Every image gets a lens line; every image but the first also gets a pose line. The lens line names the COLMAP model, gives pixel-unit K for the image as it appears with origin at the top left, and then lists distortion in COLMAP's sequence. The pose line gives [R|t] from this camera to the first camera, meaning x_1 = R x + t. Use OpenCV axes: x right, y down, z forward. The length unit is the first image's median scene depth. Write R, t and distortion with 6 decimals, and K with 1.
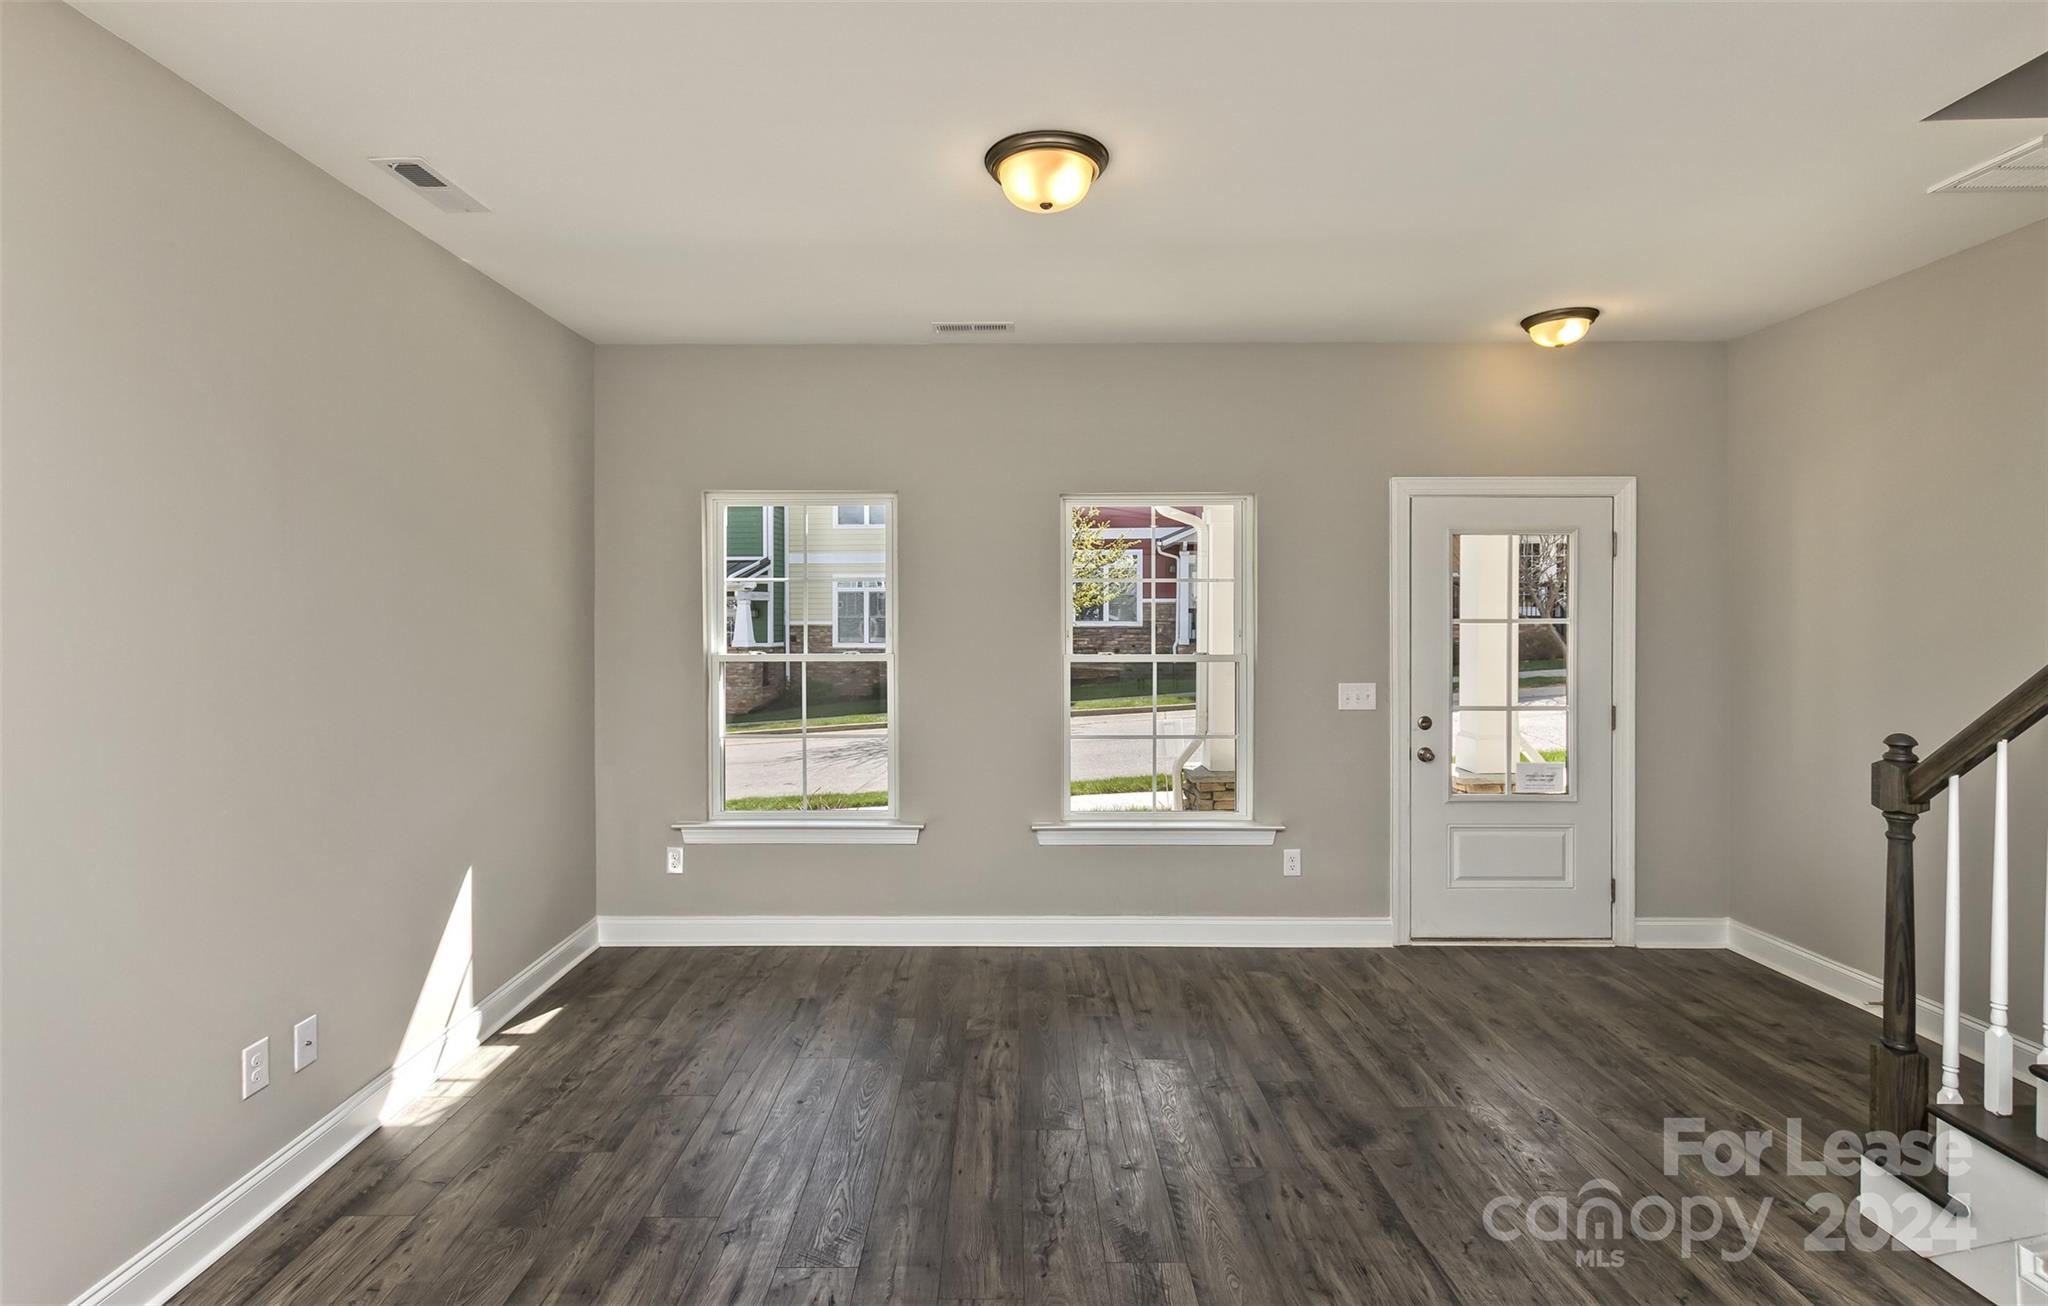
lens RADIAL K [[970.3, 0, 1008.2], [0, 970.3, 619.9], [0, 0, 1]] dist [0.004144, 0.000385]
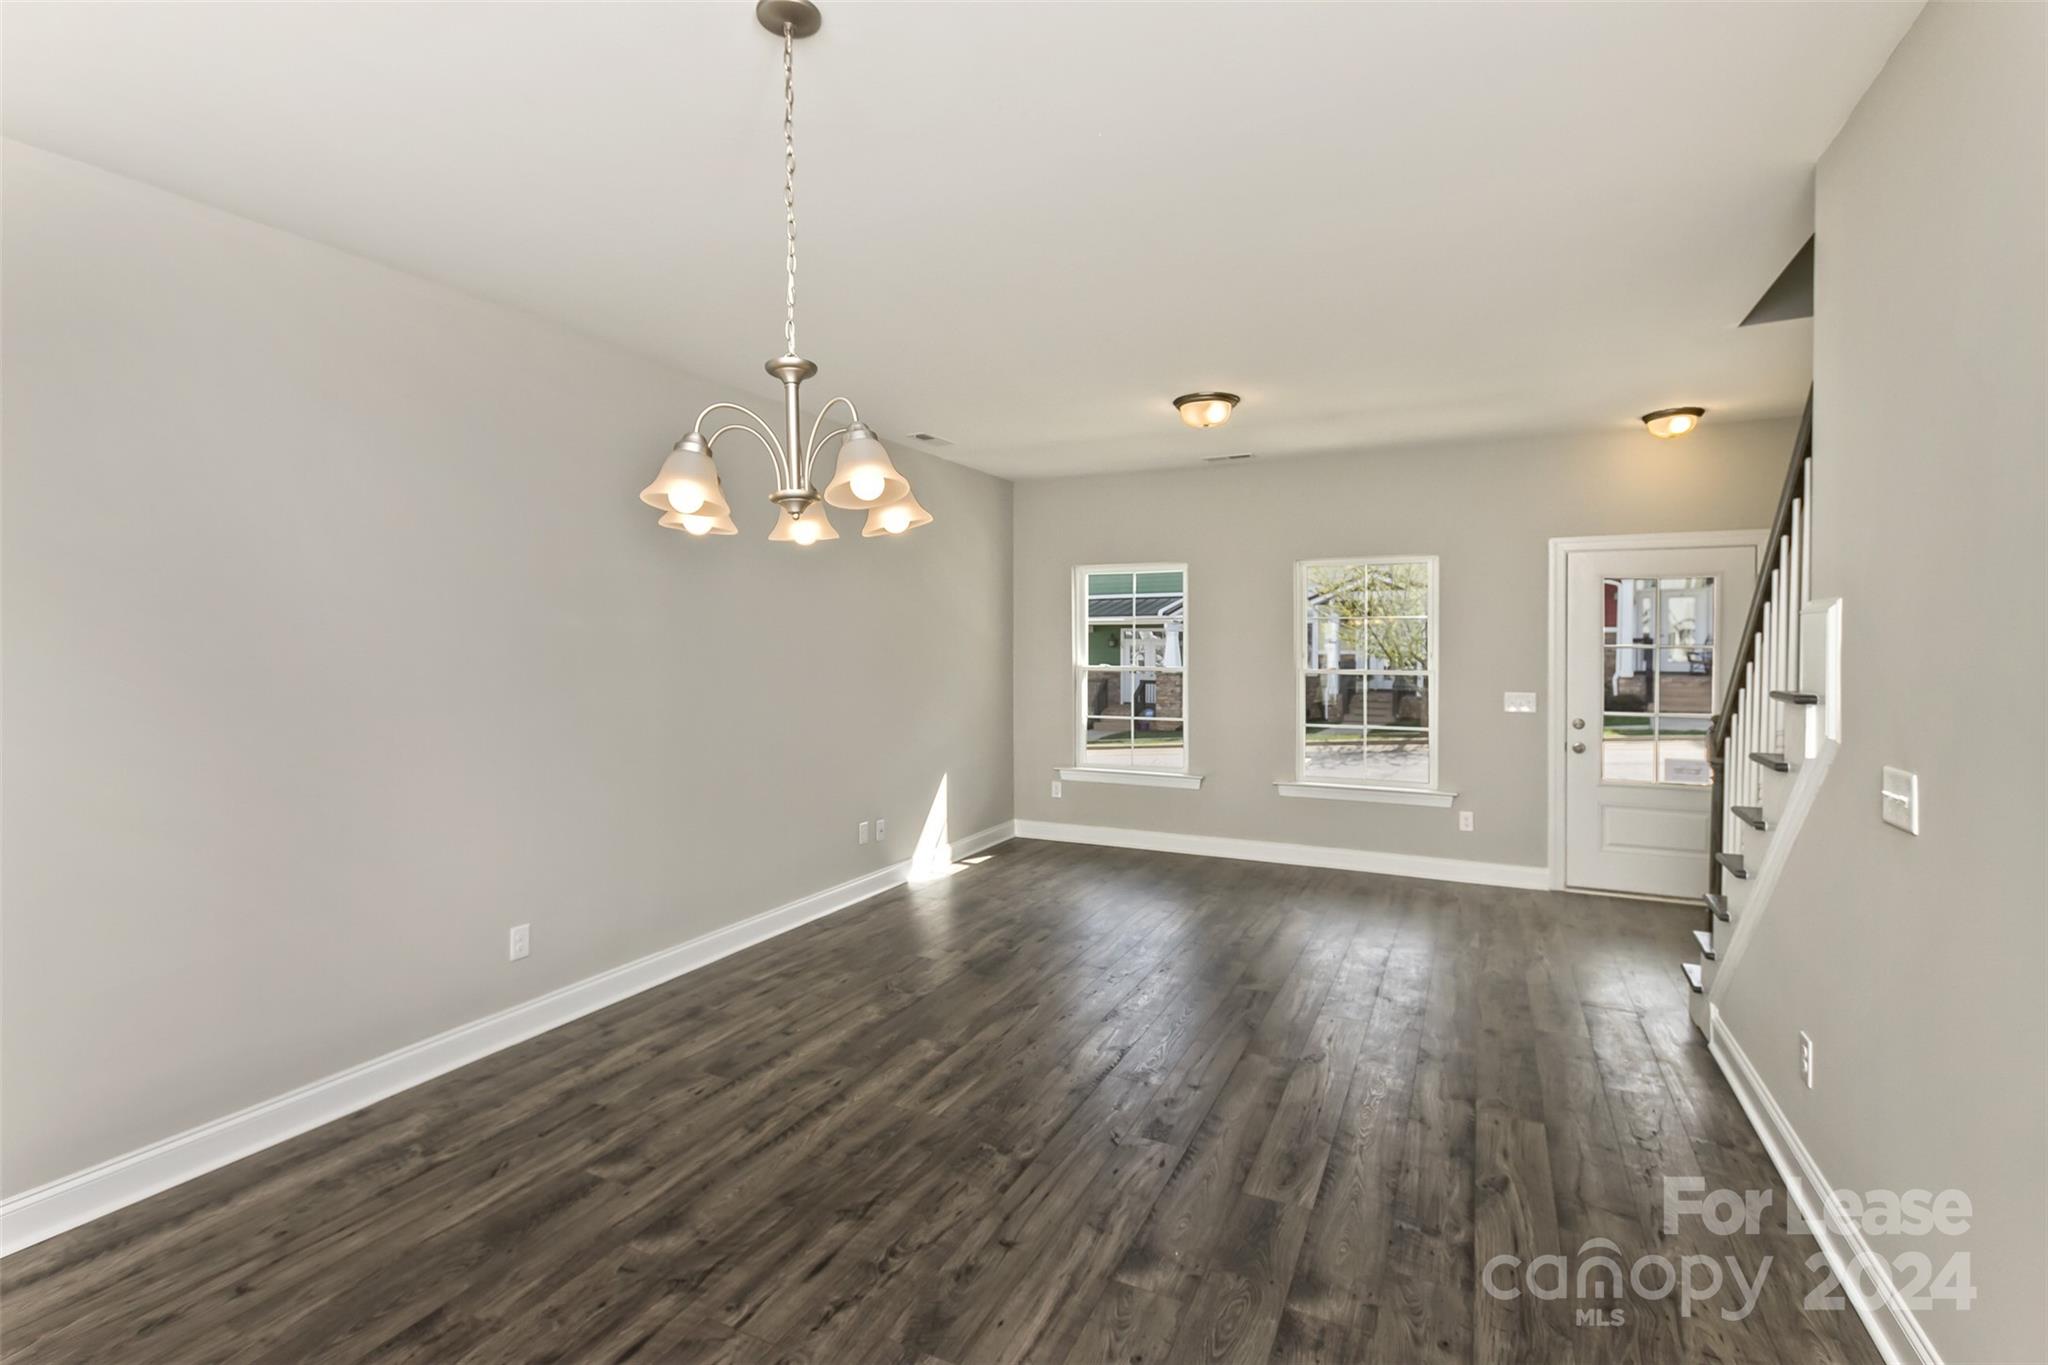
lens RADIAL K [[967.7, 0, 1017.1], [0, 967.7, 669.7], [0, 0, 1]] dist [0.001784, 0.000070]
pose [[0.898158, 0.013420, -0.439467, 0.325129], [-0.004874, 0.999777, 0.020570, 0.009040], [0.439645, -0.016333, 0.898023, -0.521623]]
